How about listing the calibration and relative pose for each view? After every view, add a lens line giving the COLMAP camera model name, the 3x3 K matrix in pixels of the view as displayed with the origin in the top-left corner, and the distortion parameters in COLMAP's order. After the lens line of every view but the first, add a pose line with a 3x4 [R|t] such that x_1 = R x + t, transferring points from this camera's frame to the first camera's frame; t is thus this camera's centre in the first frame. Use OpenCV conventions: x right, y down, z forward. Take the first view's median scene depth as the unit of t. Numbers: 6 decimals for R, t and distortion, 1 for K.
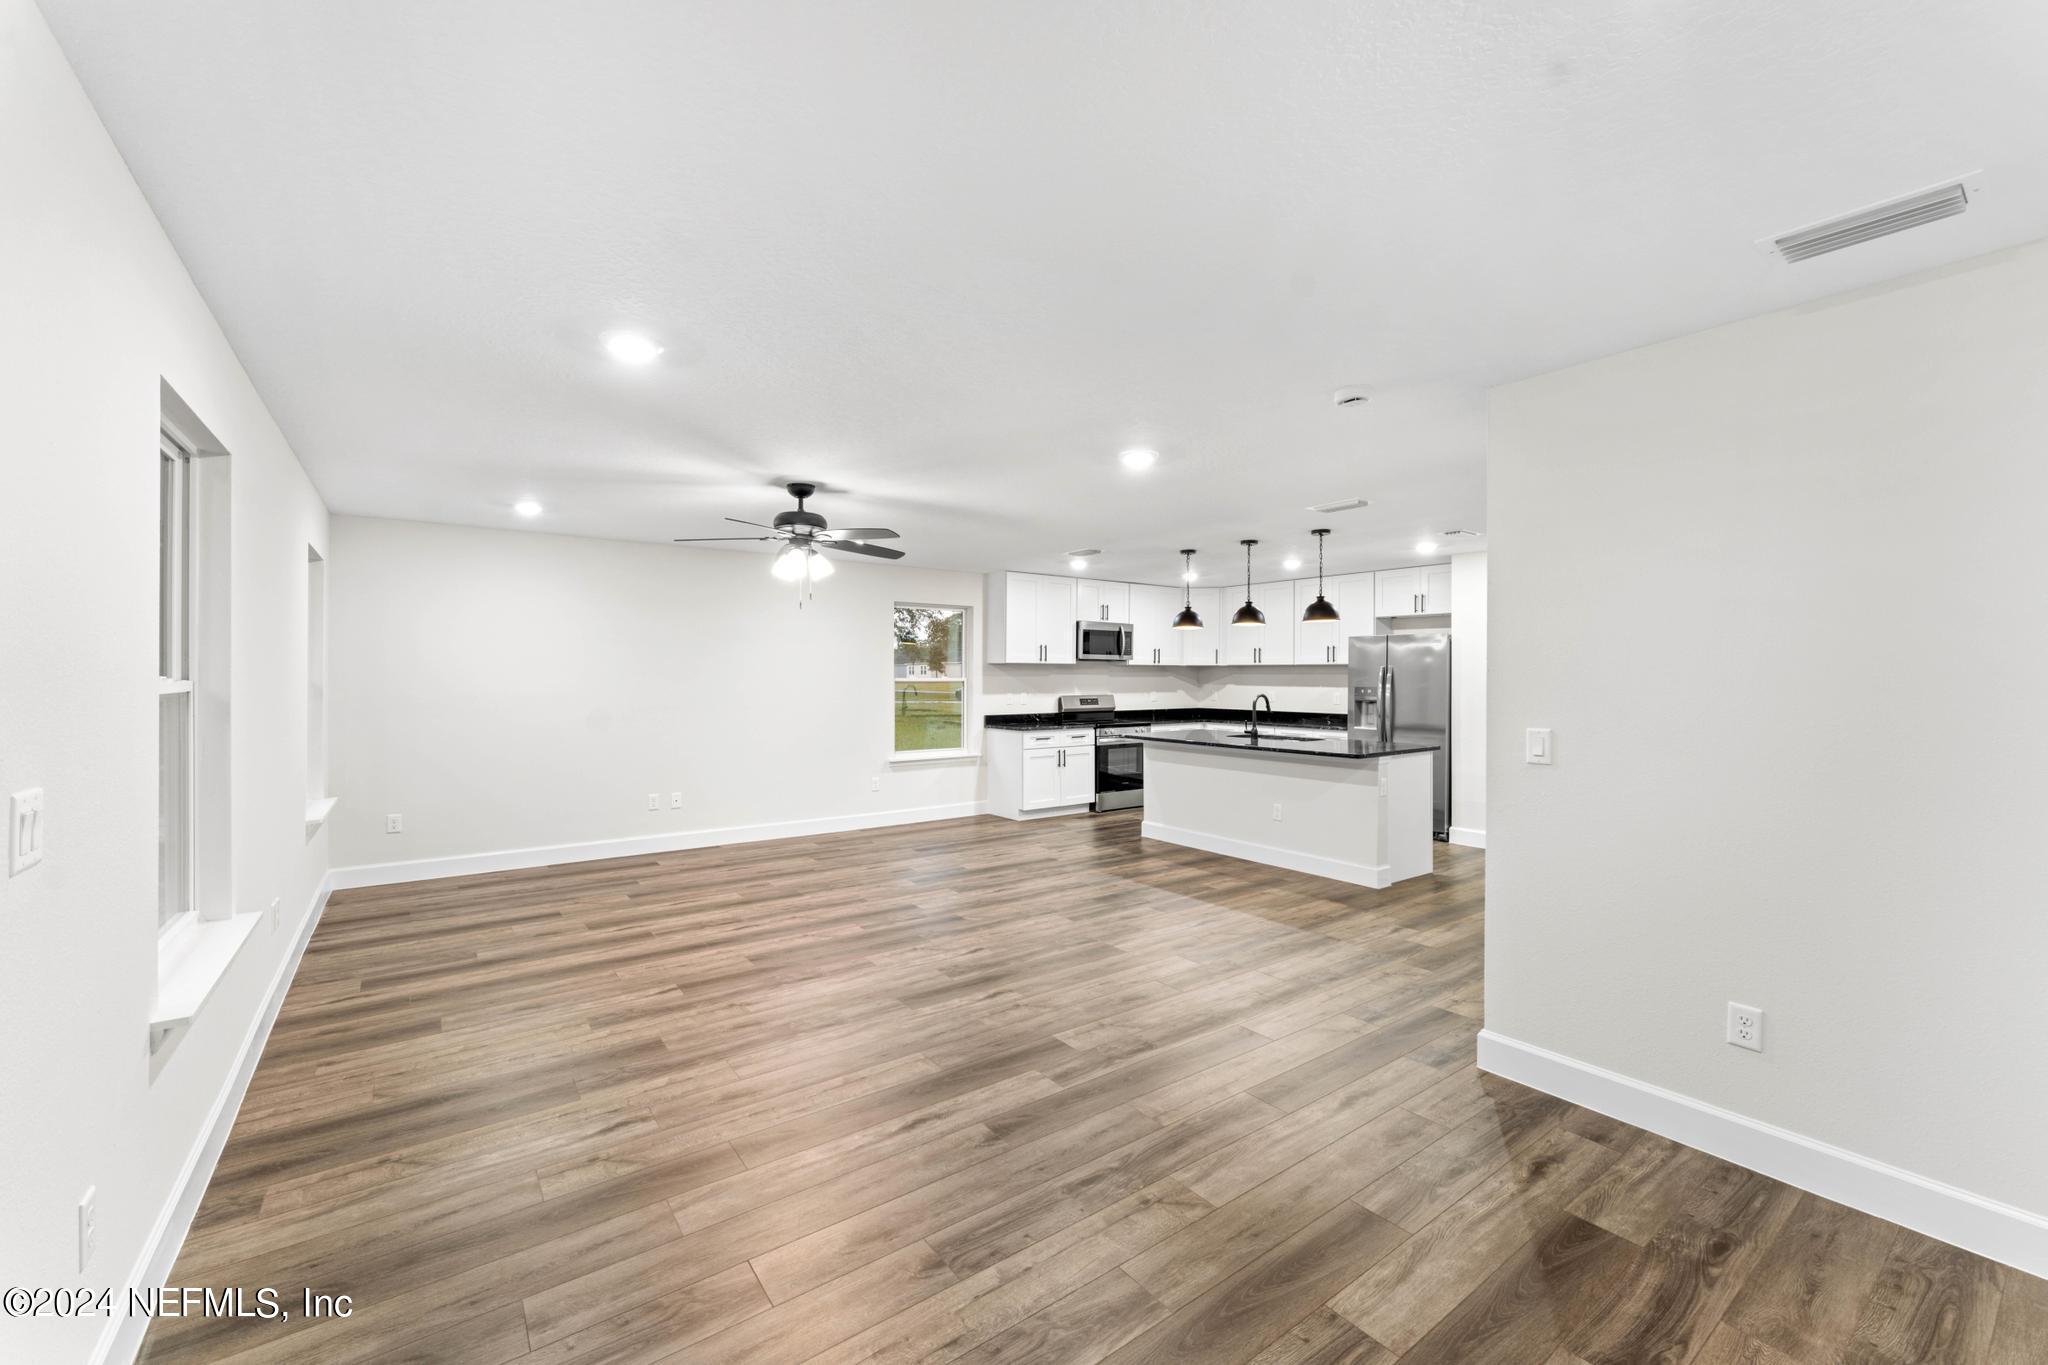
lens RADIAL K [[822.7, 0, 1013.8], [0, 822.7, 675.8], [0, 0, 1]] dist [0.000370, 0.000769]
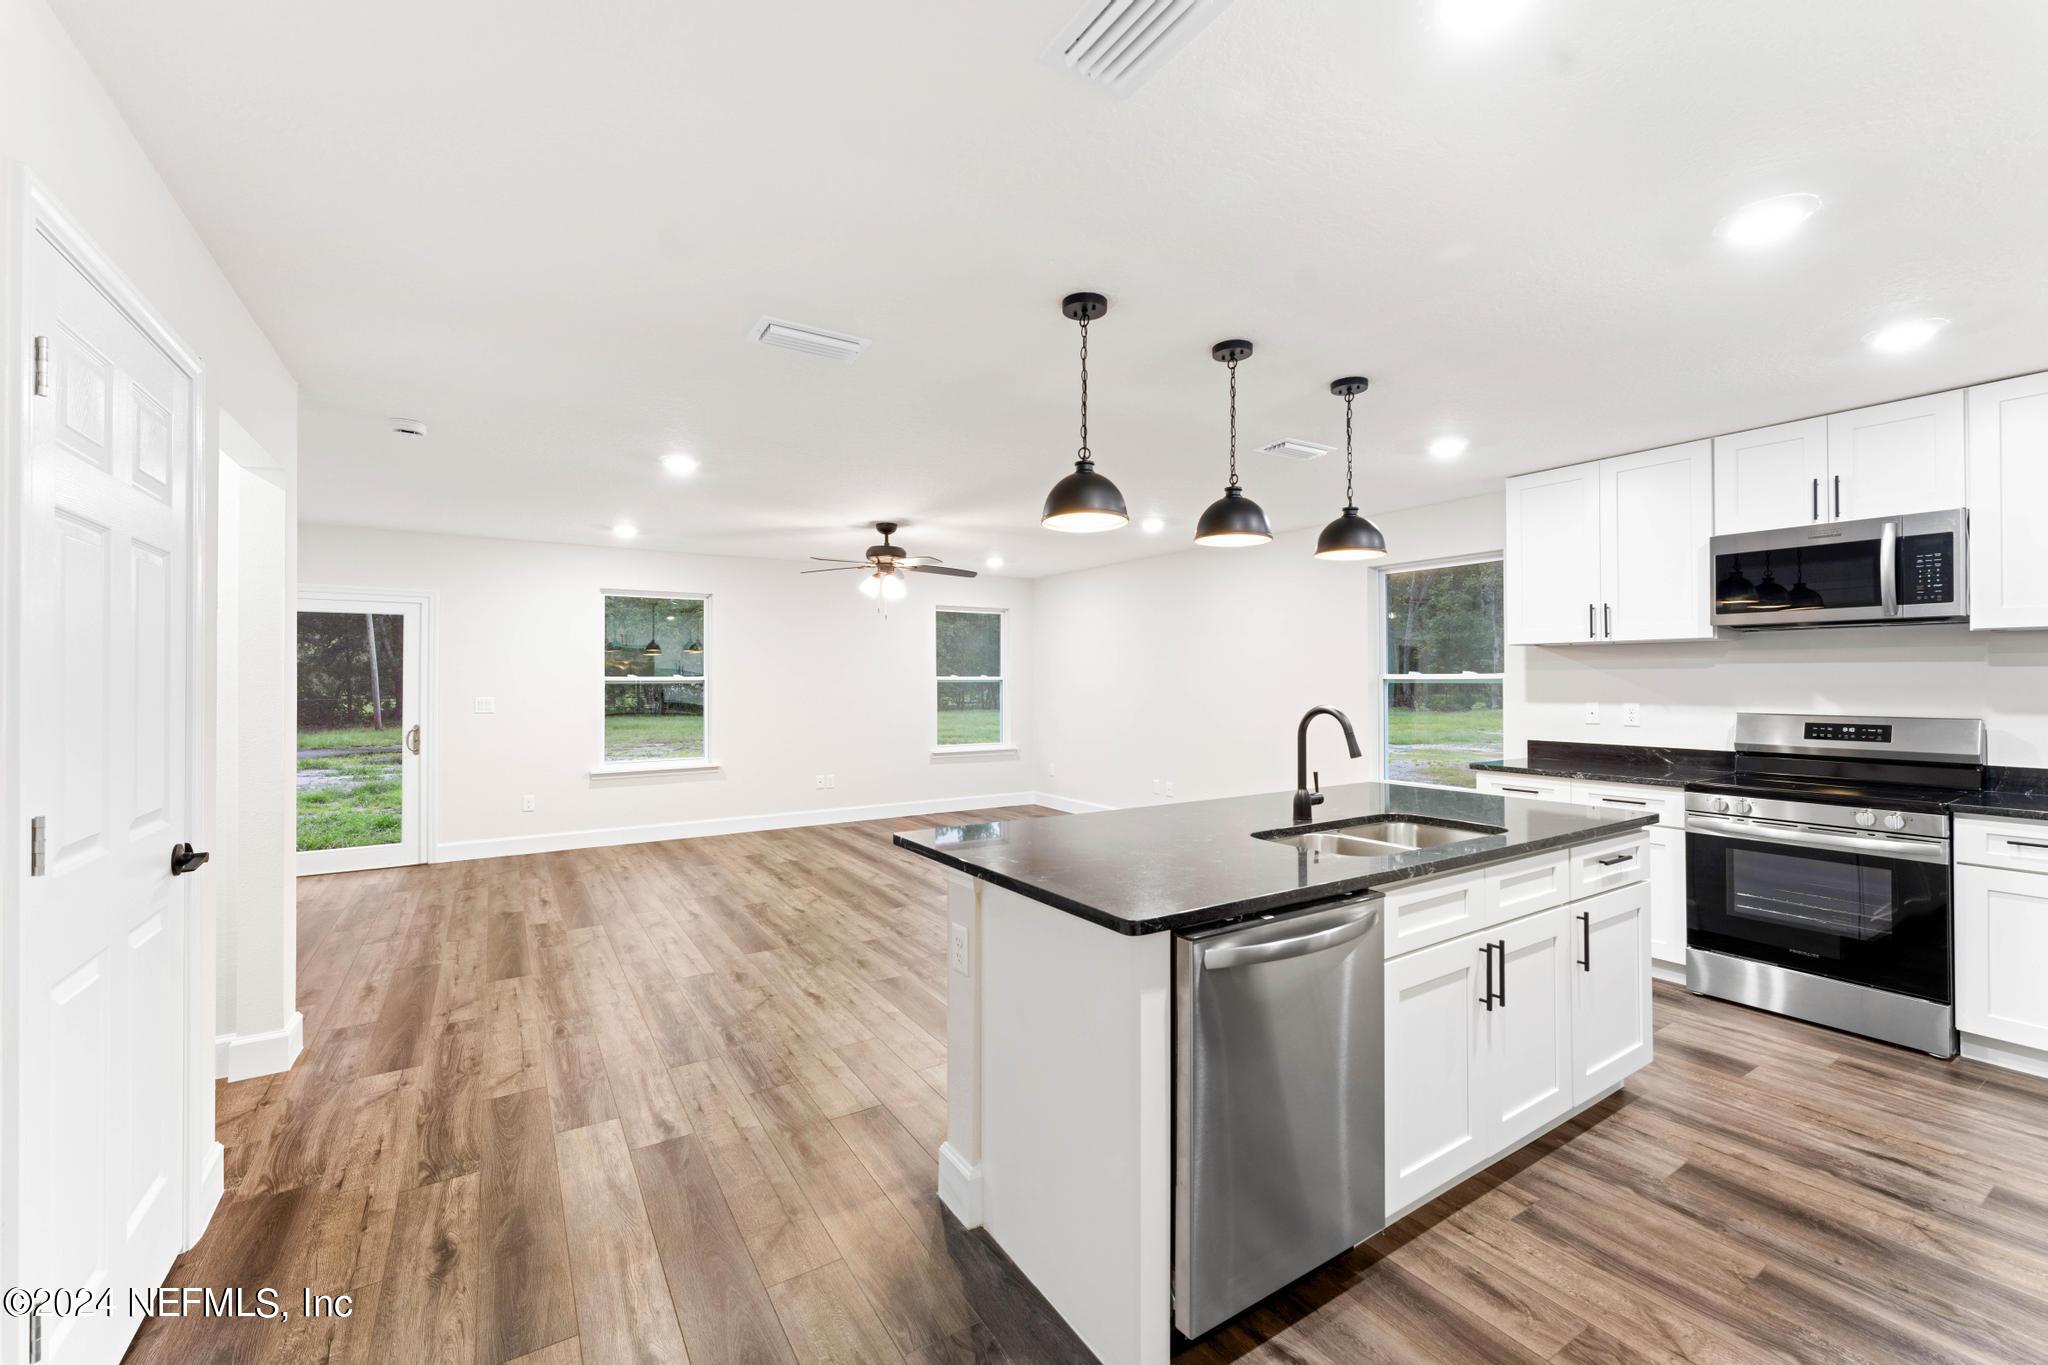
lens RADIAL K [[822.7, 0, 1024.6], [0, 822.7, 674.9], [0, 0, 1]] dist [0.000370, 0.000769]
pose [[-0.055377, -0.008287, -0.998431, 0.860224], [0.001978, 0.999963, -0.008409, 0.012277], [0.998464, -0.002440, -0.055359, 1.091654]]
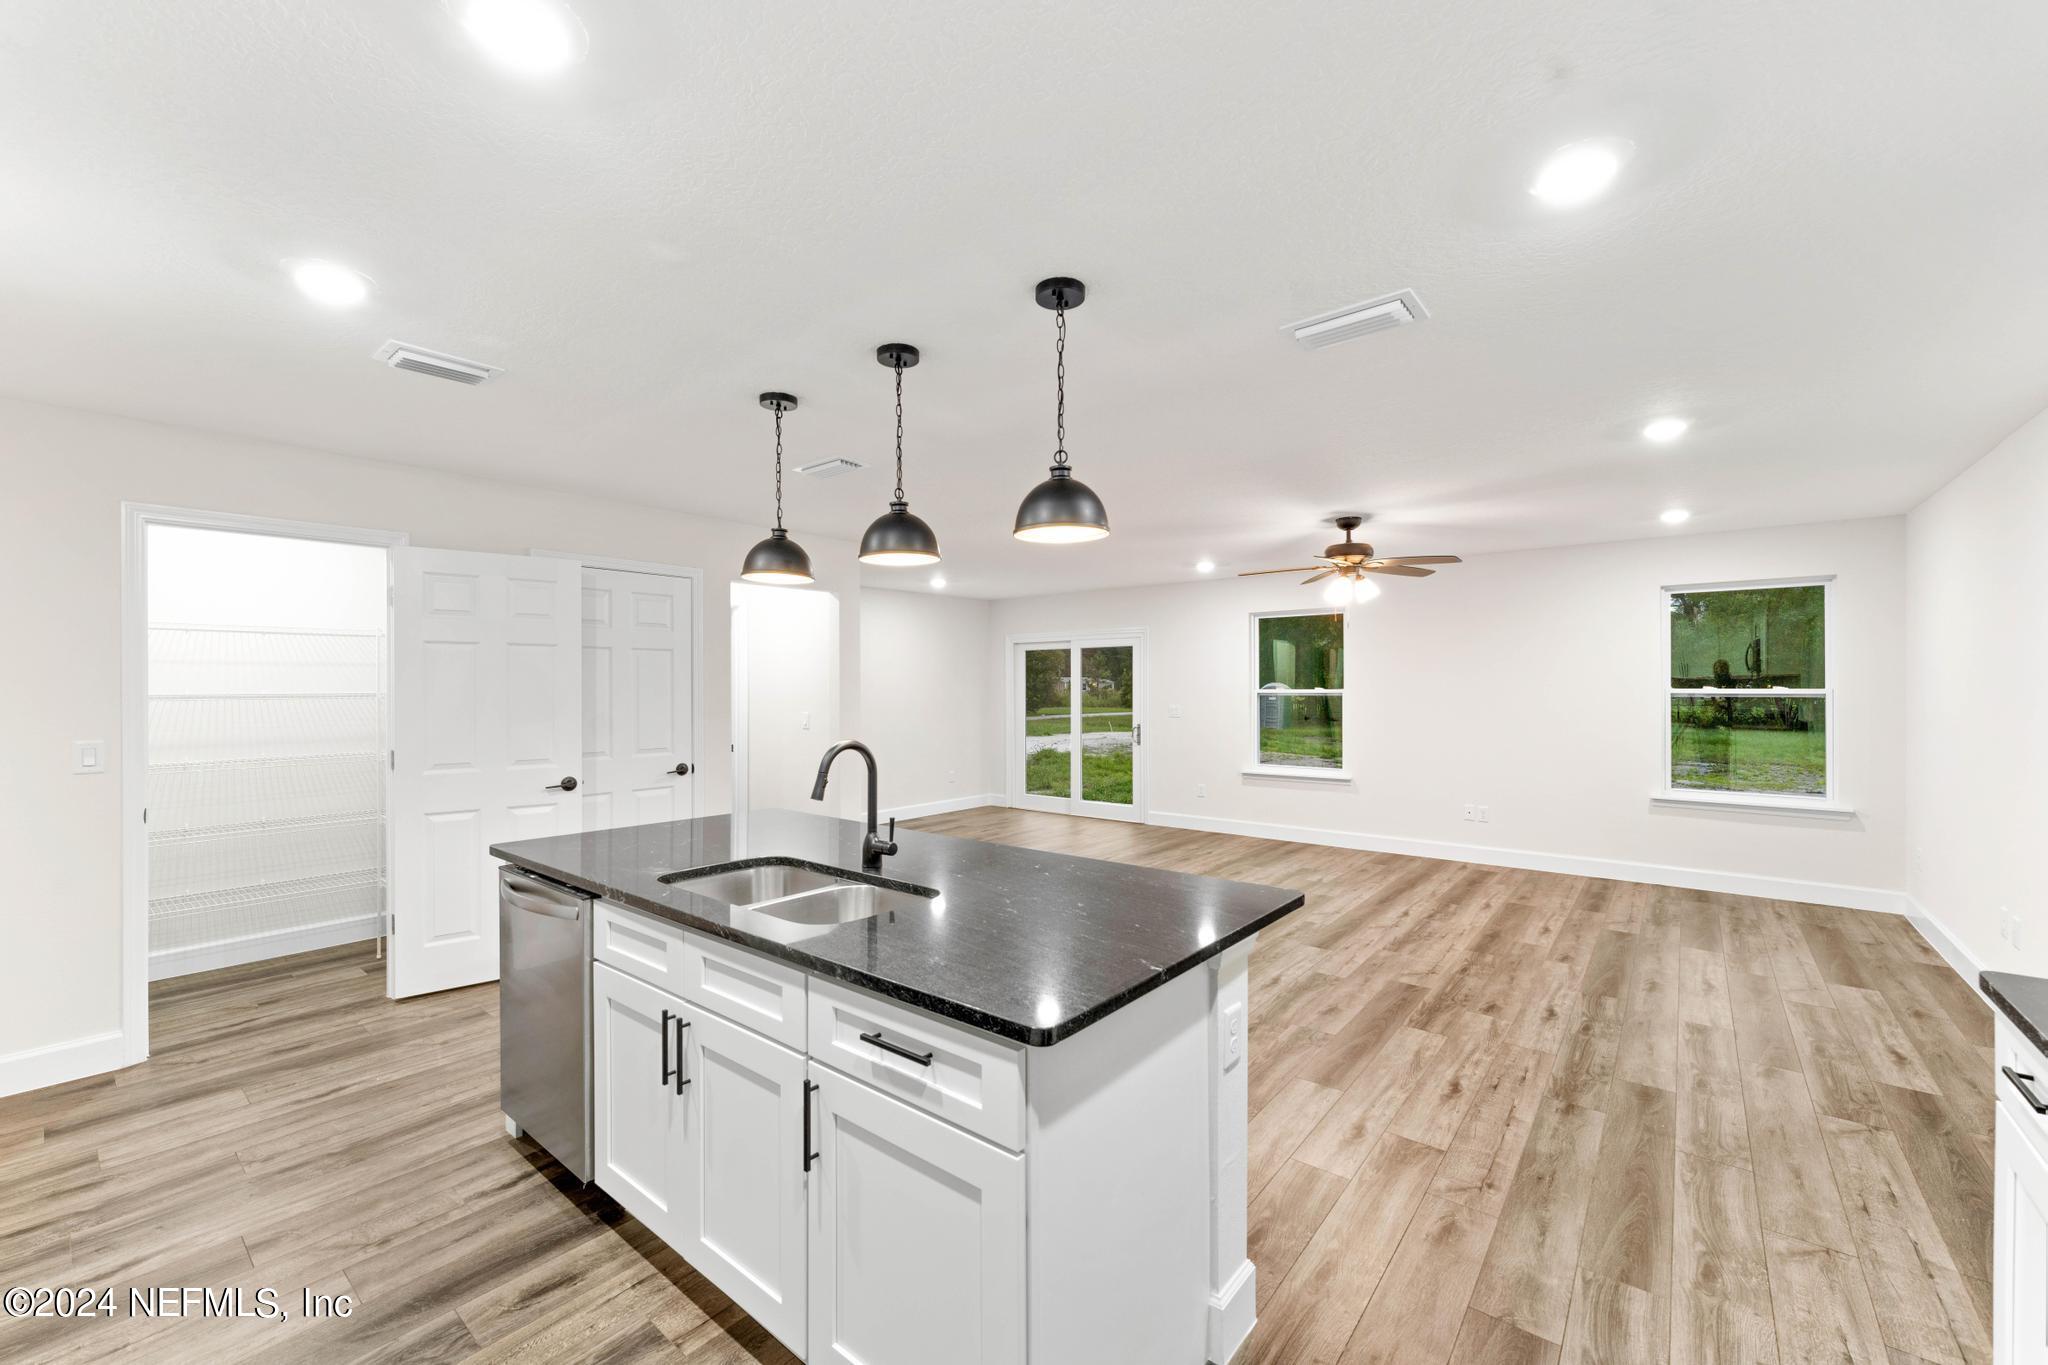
lens RADIAL K [[822.7, 0, 1021.5], [0, 822.7, 688.4], [0, 0, 1]] dist [0.000370, 0.000769]
pose [[-0.965128, 0.000711, -0.261778, 0.398340], [0.000341, 0.999999, 0.001459, -0.000434], [0.261779, 0.001319, -0.965127, 1.672420]]
